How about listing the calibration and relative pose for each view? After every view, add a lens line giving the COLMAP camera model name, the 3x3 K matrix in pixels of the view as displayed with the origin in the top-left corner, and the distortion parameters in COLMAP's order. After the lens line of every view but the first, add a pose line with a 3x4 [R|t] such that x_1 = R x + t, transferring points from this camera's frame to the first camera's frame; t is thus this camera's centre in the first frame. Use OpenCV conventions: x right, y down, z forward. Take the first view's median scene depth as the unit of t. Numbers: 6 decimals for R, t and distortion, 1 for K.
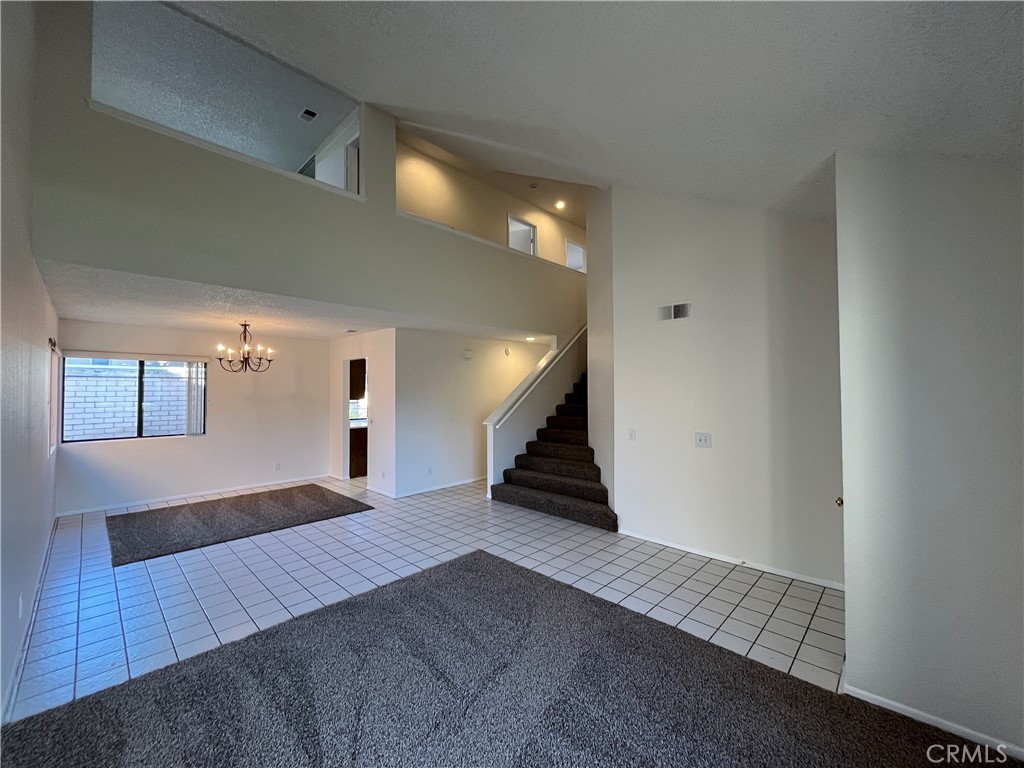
lens RADIAL K [[412.8, 0, 507.0], [0, 412.8, 383.6], [0, 0, 1]] dist [-0.002766, -0.000183]
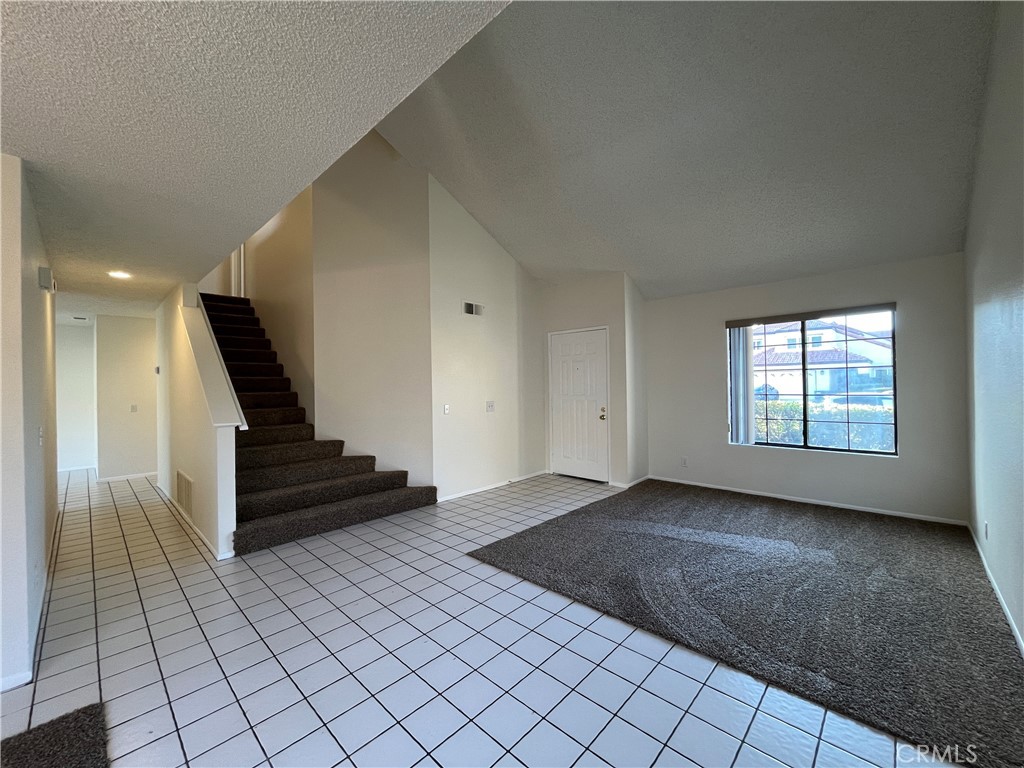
lens RADIAL K [[412.8, 0, 509.1], [0, 412.8, 382.0], [0, 0, 1]] dist [-0.002766, -0.000183]
pose [[-0.009206, 0.005597, 0.999942, -0.843688], [-0.002393, 0.999981, -0.005619, 0.057766], [-0.999955, -0.002445, -0.009192, 0.866917]]
